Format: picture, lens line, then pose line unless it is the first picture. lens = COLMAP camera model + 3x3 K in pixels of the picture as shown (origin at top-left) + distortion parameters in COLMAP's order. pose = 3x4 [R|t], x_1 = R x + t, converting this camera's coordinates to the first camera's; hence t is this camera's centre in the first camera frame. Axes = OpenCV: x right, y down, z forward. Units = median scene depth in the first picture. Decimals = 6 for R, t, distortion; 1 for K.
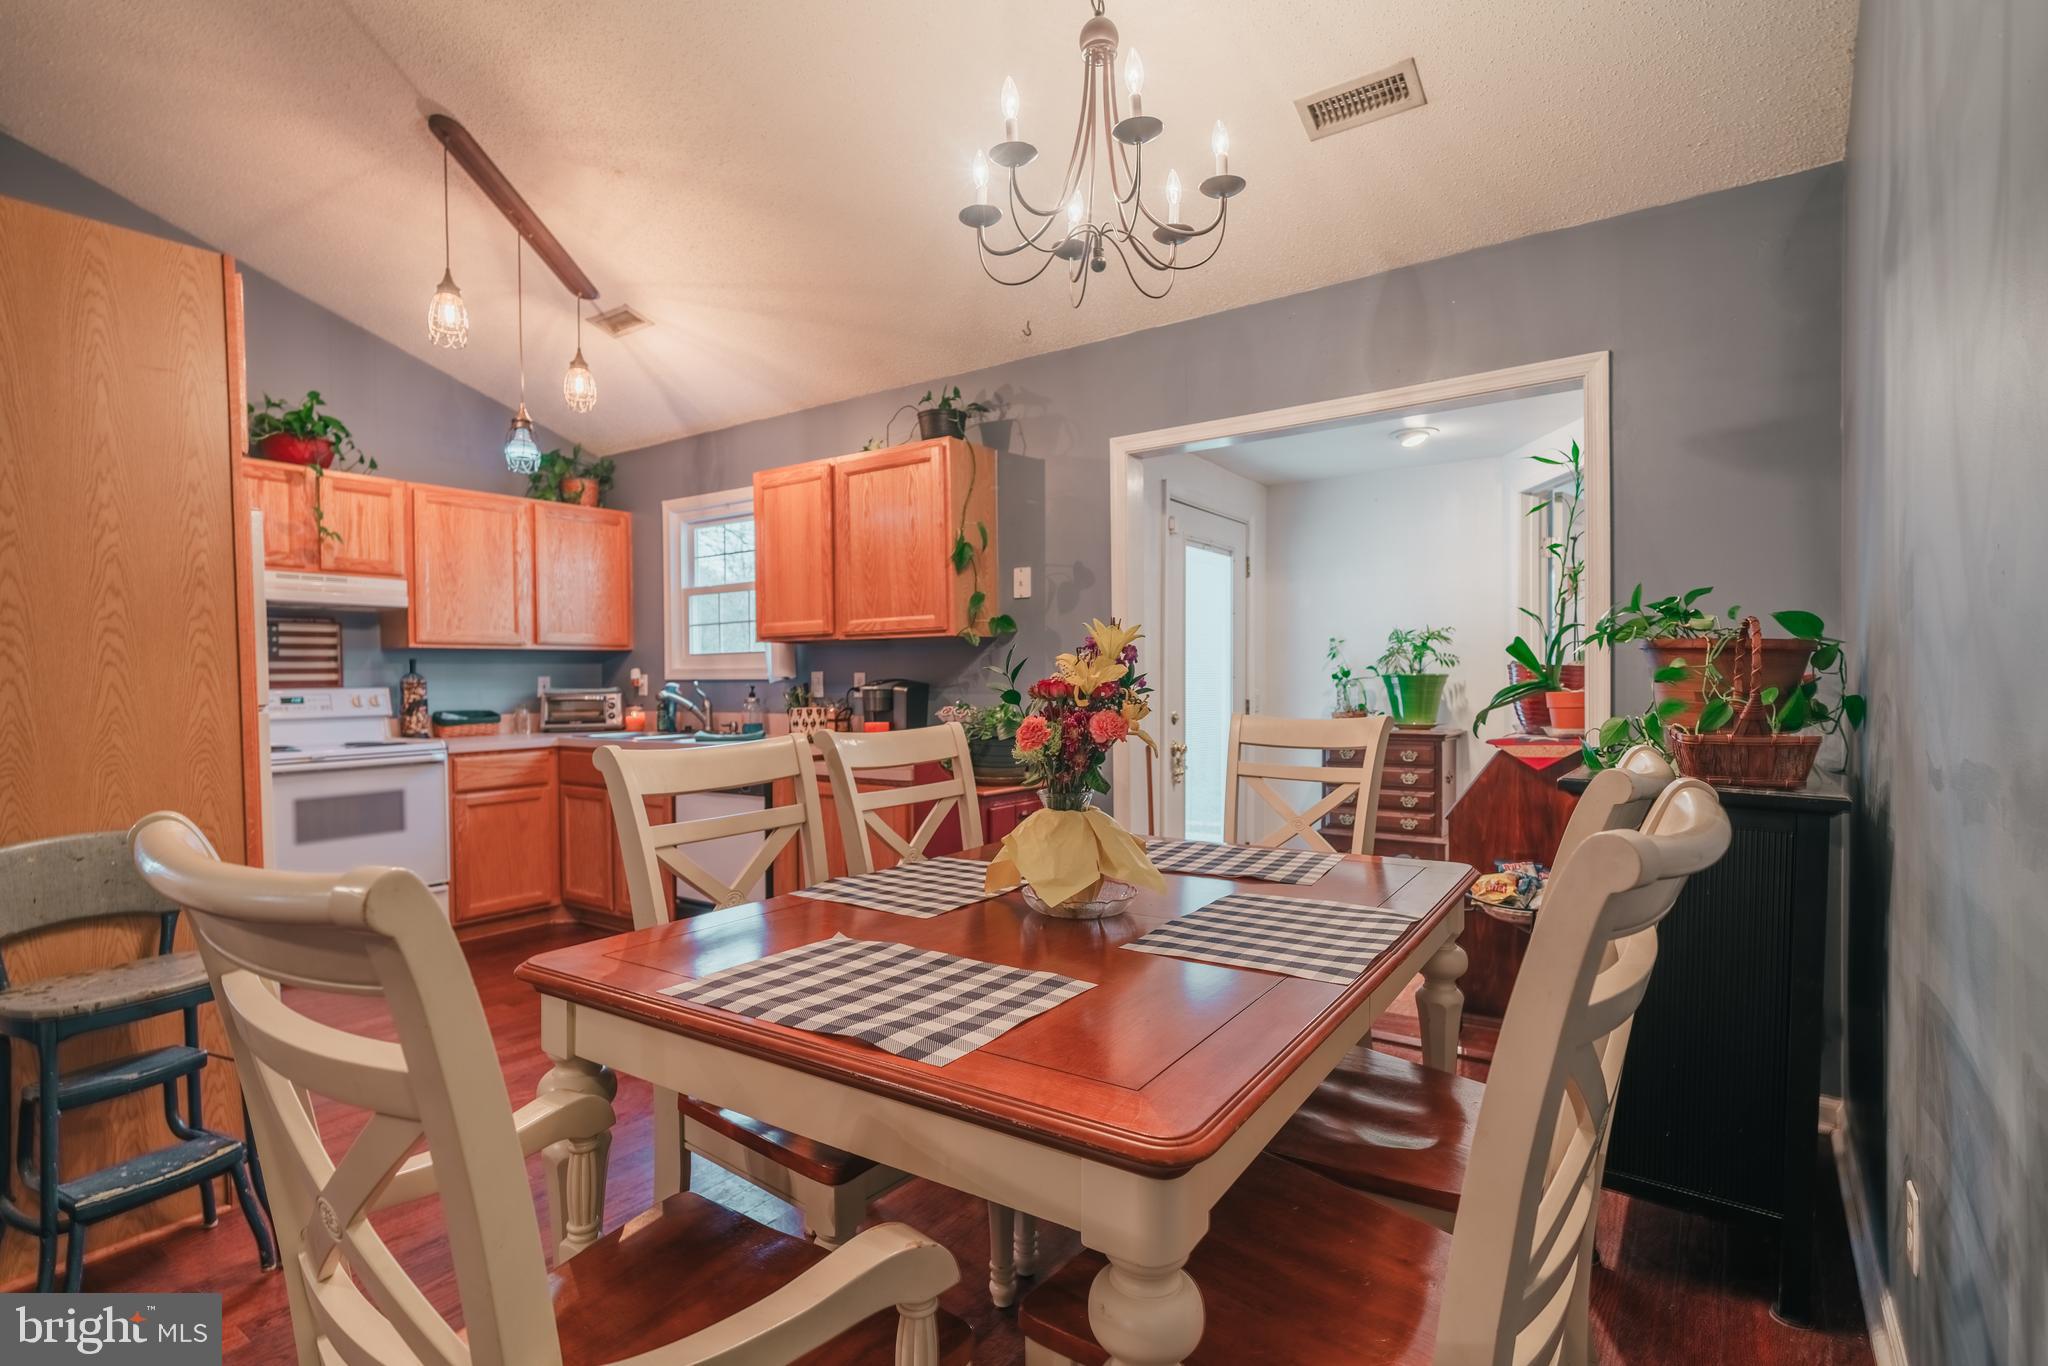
lens RADIAL K [[992.8, 0, 1007.8], [0, 992.8, 691.6], [0, 0, 1]] dist [0.003022, 0.000070]
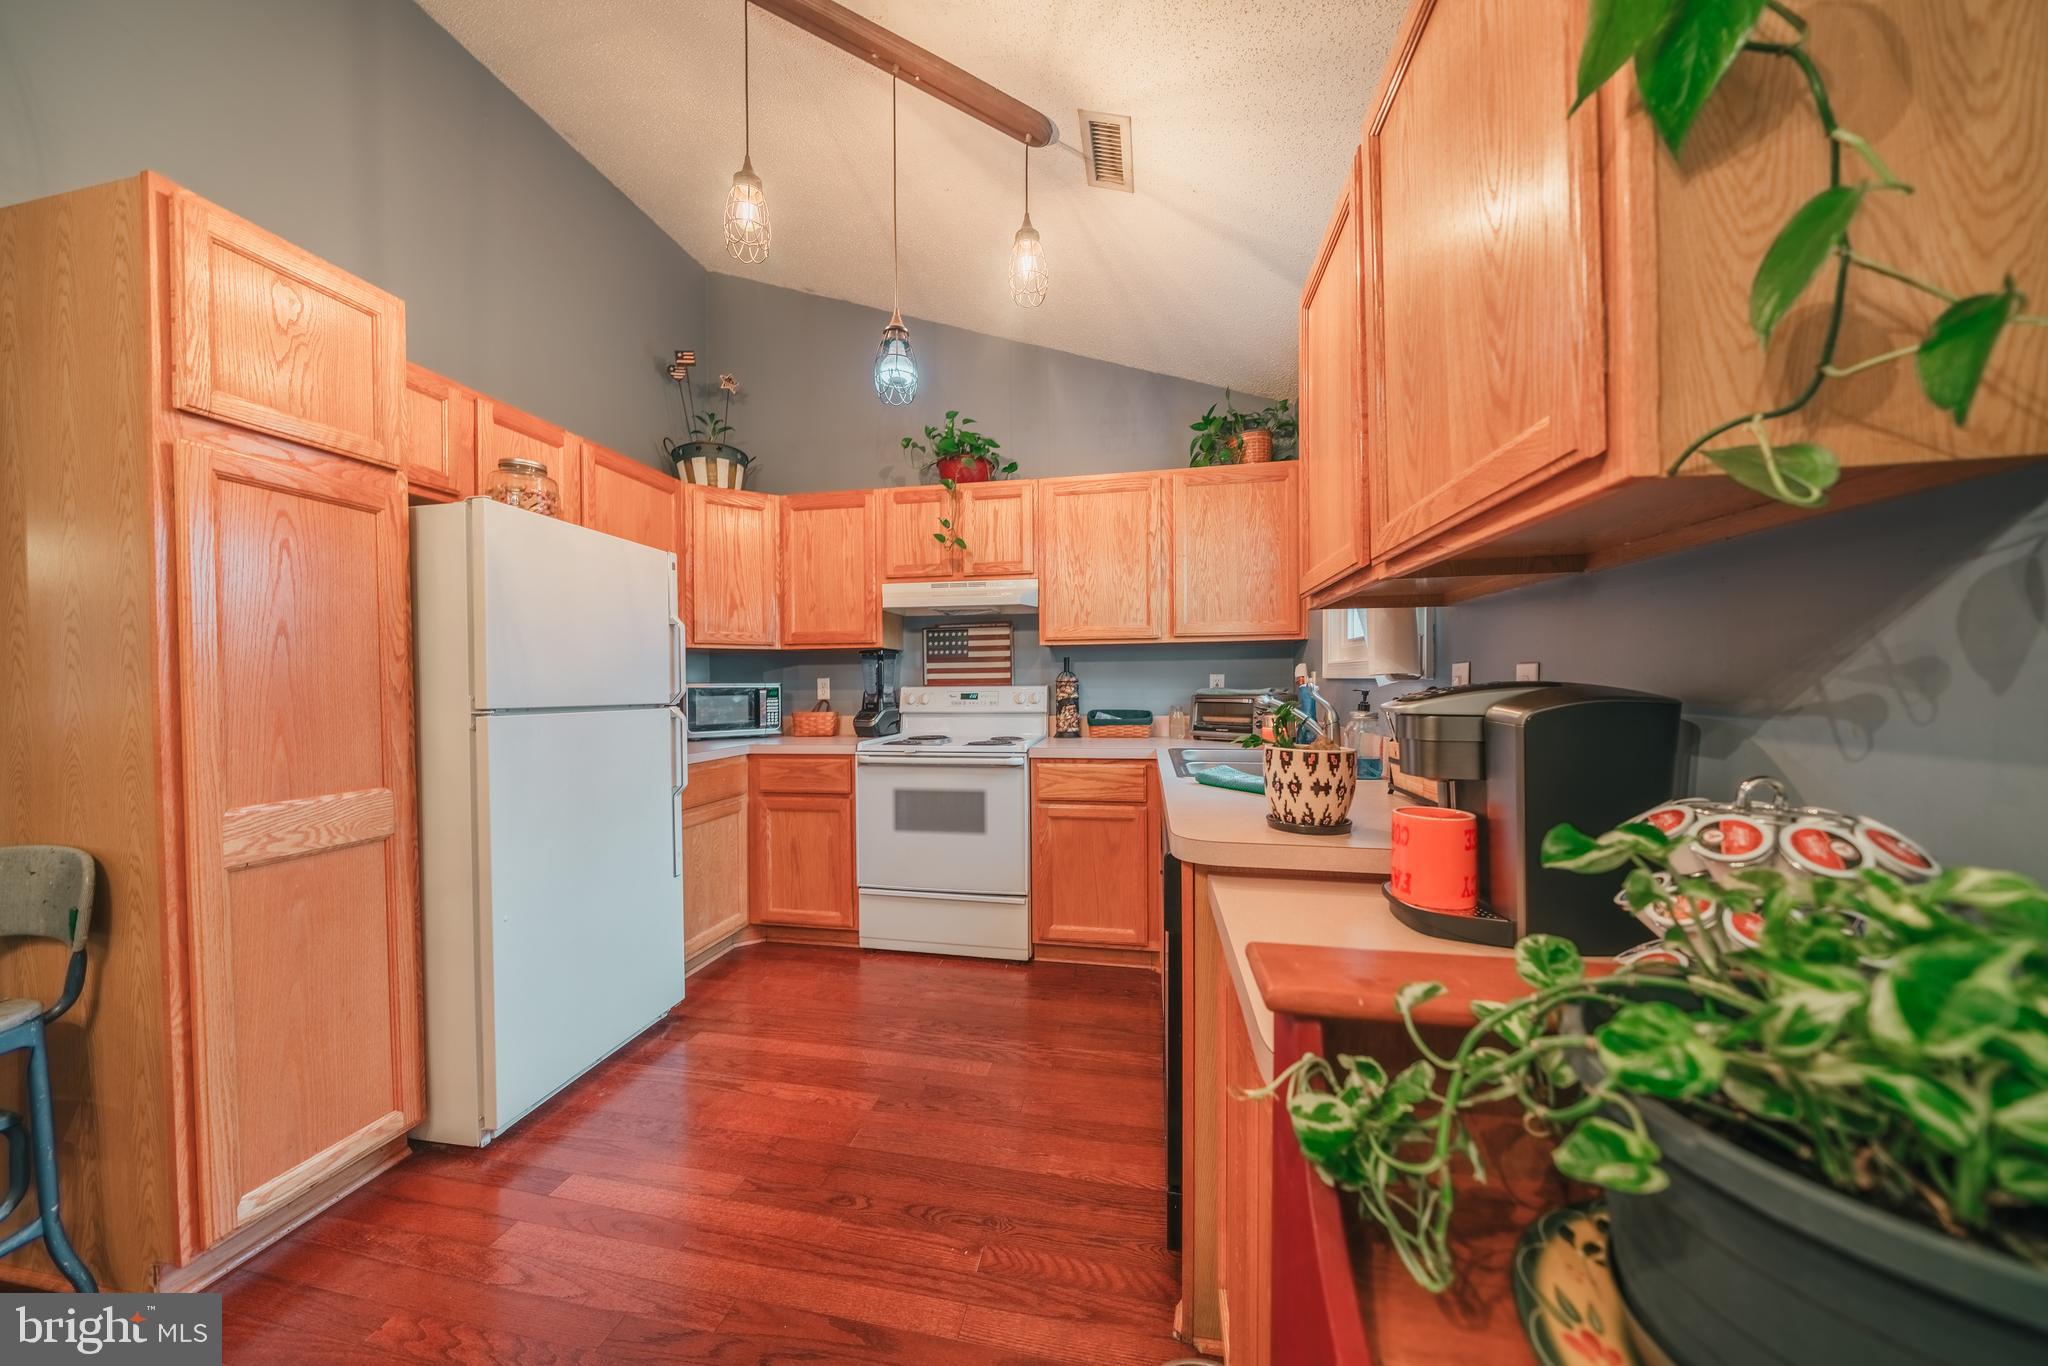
lens RADIAL K [[698.4, 0, 1004.5], [0, 698.4, 688.3], [0, 0, 1]] dist [-0.004352, -0.000206]
pose [[0.411339, 0.016256, -0.911337, 0.019972], [-0.009219, 0.999864, 0.013674, -0.011206], [0.911436, 0.002777, 0.411433, 0.692928]]
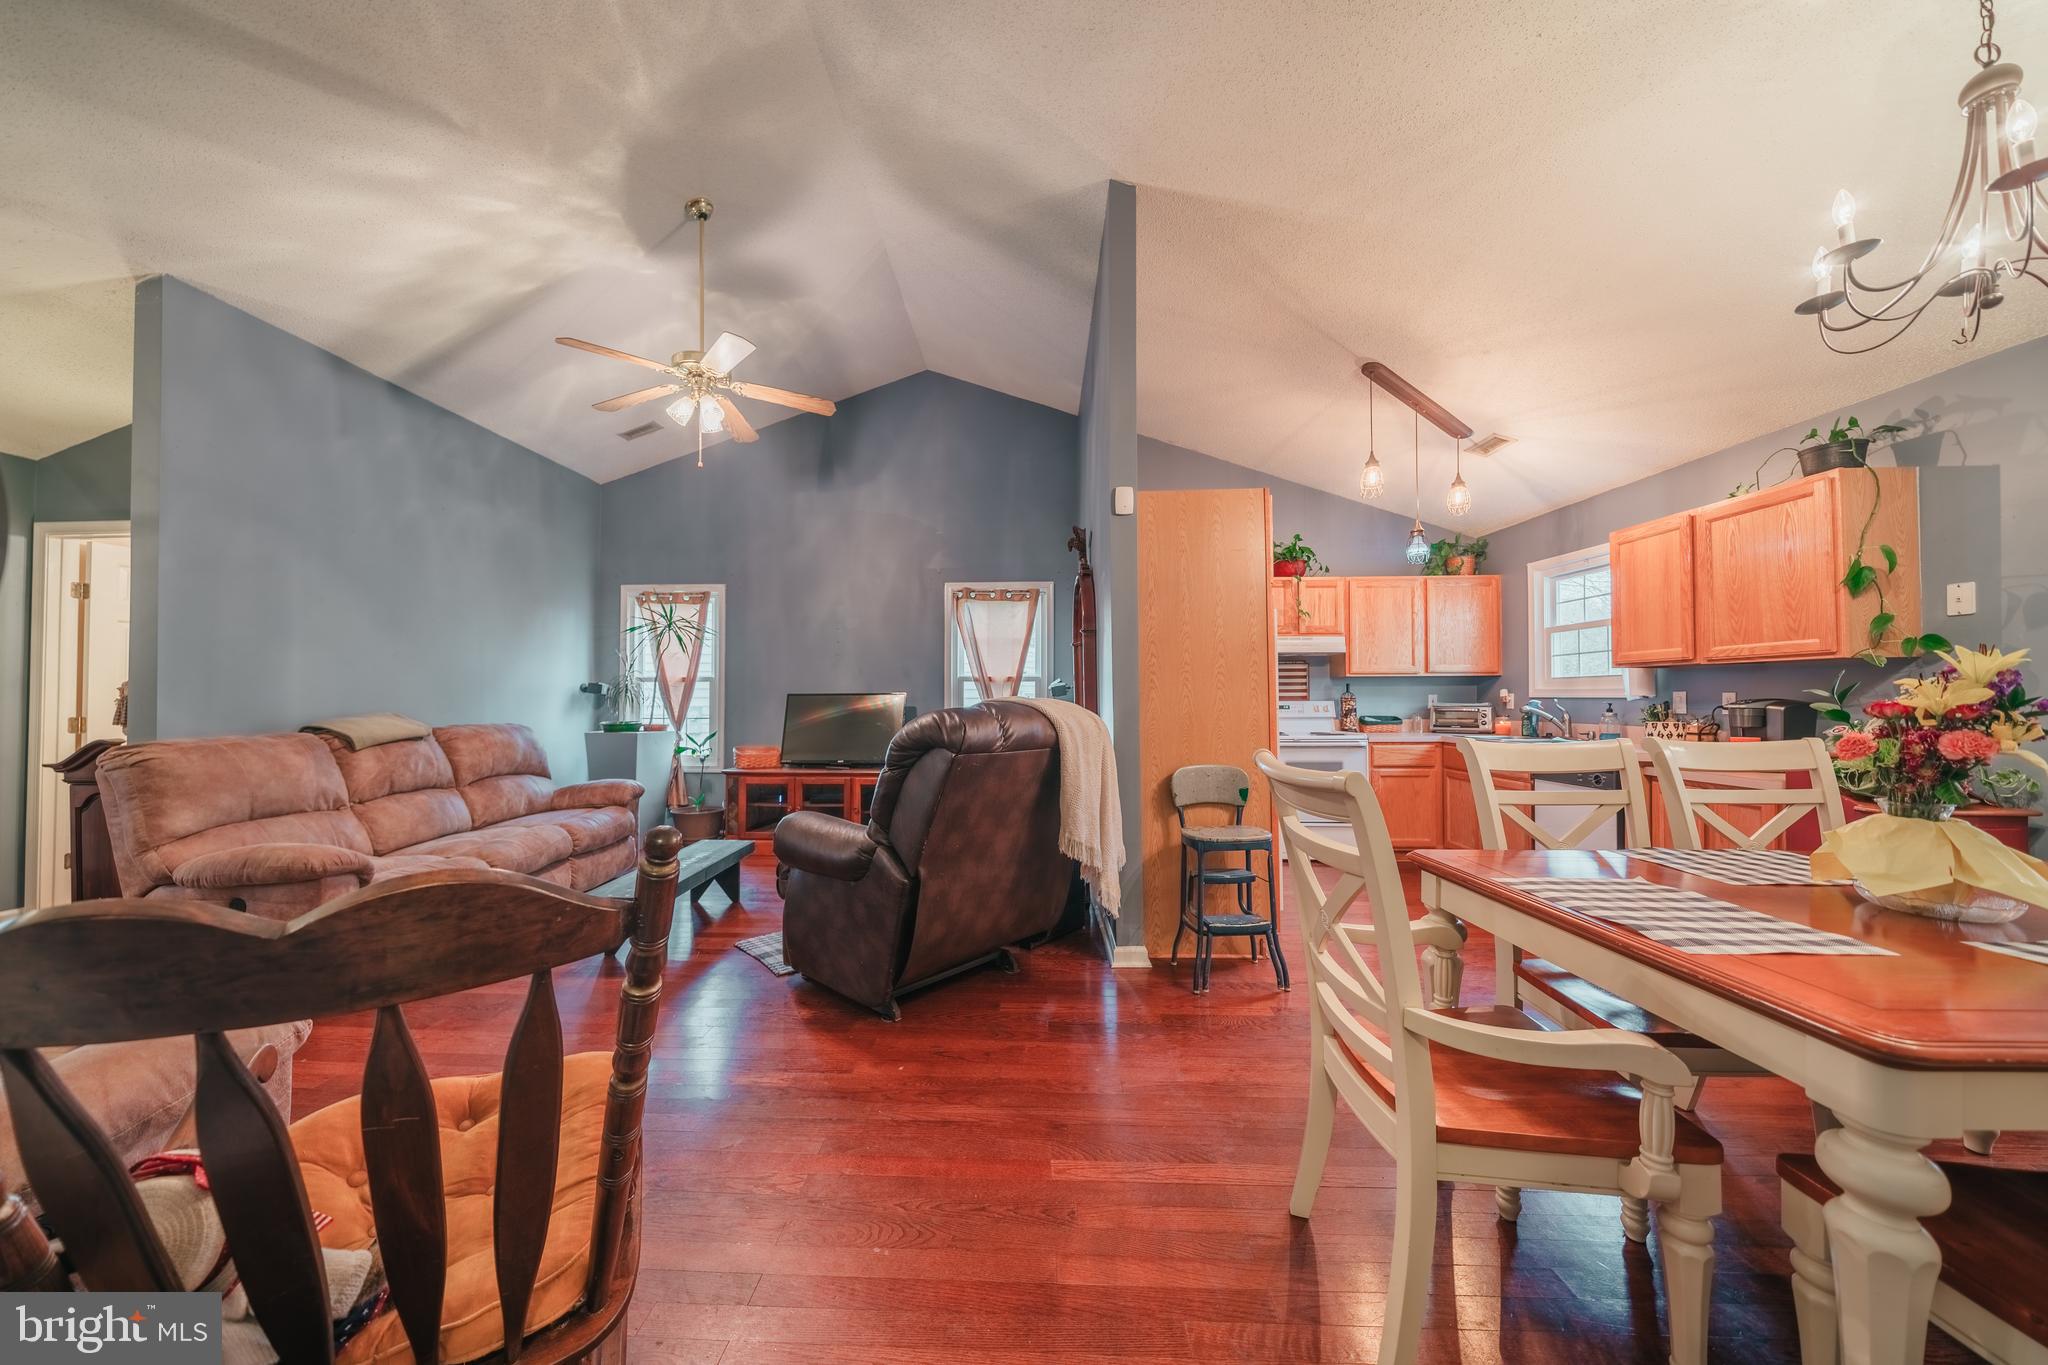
lens RADIAL K [[698.4, 0, 1004.5], [0, 698.4, 687.8], [0, 0, 1]] dist [-0.004352, -0.000206]
pose [[0.547024, -0.002943, -0.837112, 0.059734], [-0.016605, 0.999759, -0.014366, 0.000289], [0.836952, 0.021759, 0.546843, -0.112692]]
